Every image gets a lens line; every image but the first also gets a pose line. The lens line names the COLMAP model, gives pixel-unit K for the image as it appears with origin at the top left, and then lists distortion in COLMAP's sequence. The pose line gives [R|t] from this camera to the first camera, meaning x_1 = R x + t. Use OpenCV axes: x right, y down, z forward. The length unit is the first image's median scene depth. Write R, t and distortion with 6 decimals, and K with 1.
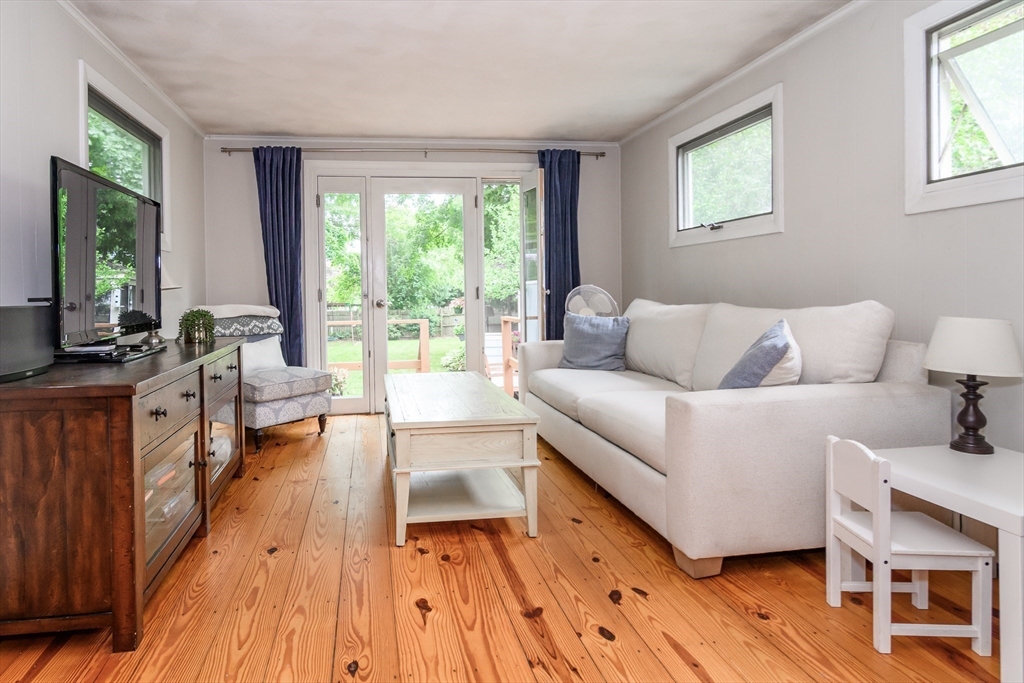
lens RADIAL K [[542.0, 0, 453.4], [0, 542.0, 306.6], [0, 0, 1]] dist [-0.021473, -0.000467]
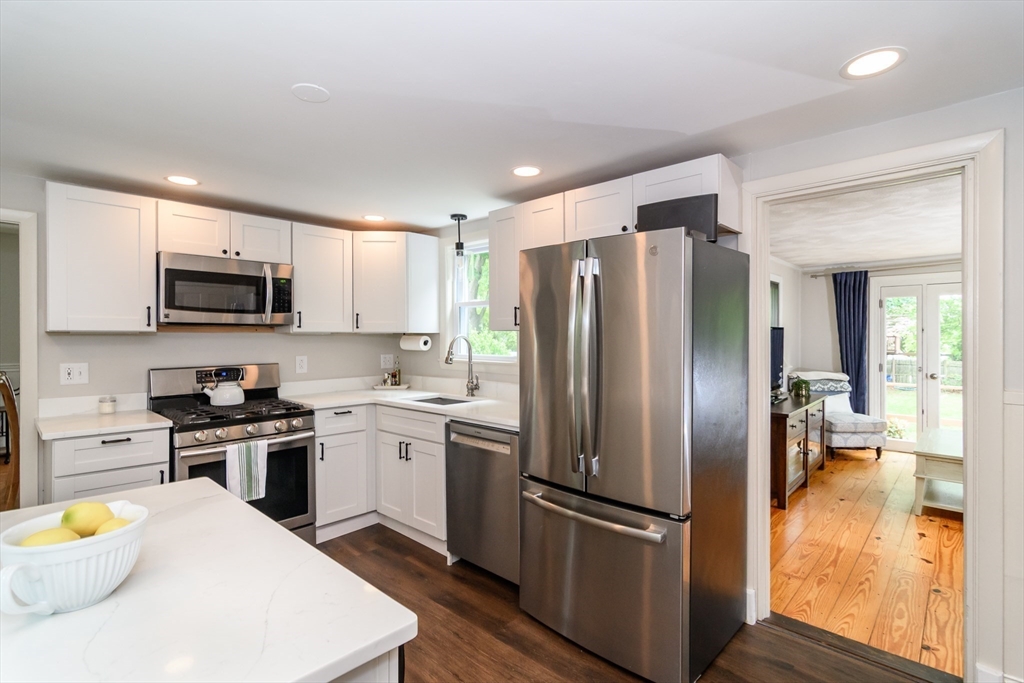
lens RADIAL K [[496.9, 0, 513.8], [0, 496.9, 341.0], [0, 0, 1]] dist [-0.009251, 0.002849]
pose [[0.616382, 0.015812, -0.787288, 0.256519], [-0.021153, 0.999770, 0.003518, -0.101023], [0.787163, 0.014486, 0.616575, -0.806035]]
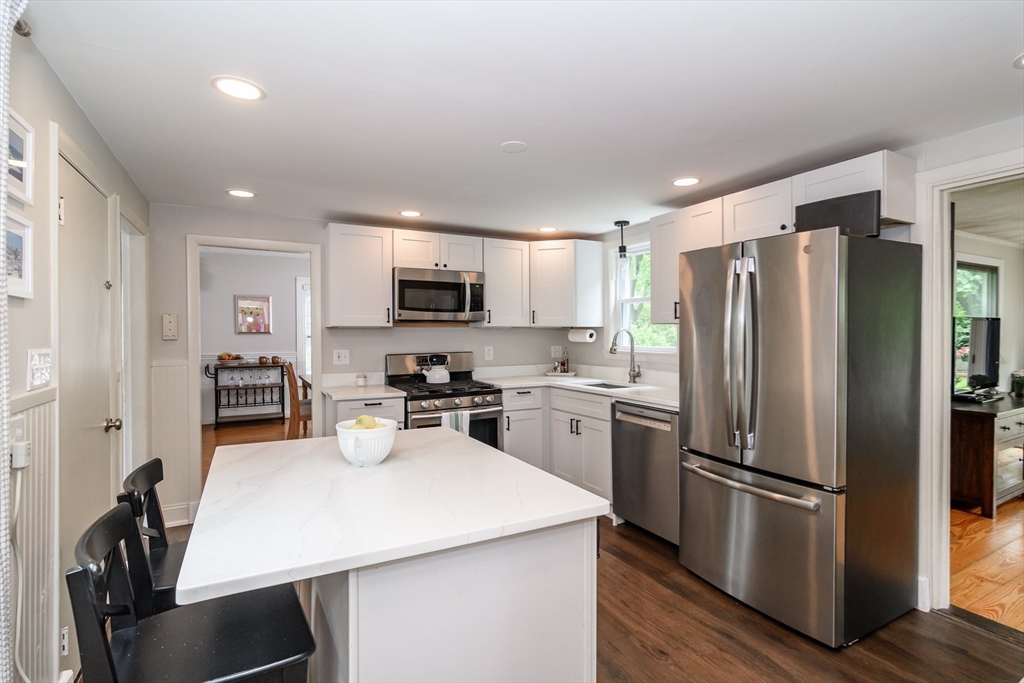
lens RADIAL K [[496.9, 0, 492.1], [0, 496.9, 336.6], [0, 0, 1]] dist [-0.009251, 0.002849]
pose [[0.308807, 0.013774, -0.951025, 0.412684], [-0.019337, 0.999779, 0.008201, -0.089272], [0.950928, 0.015857, 0.309005, -0.929502]]
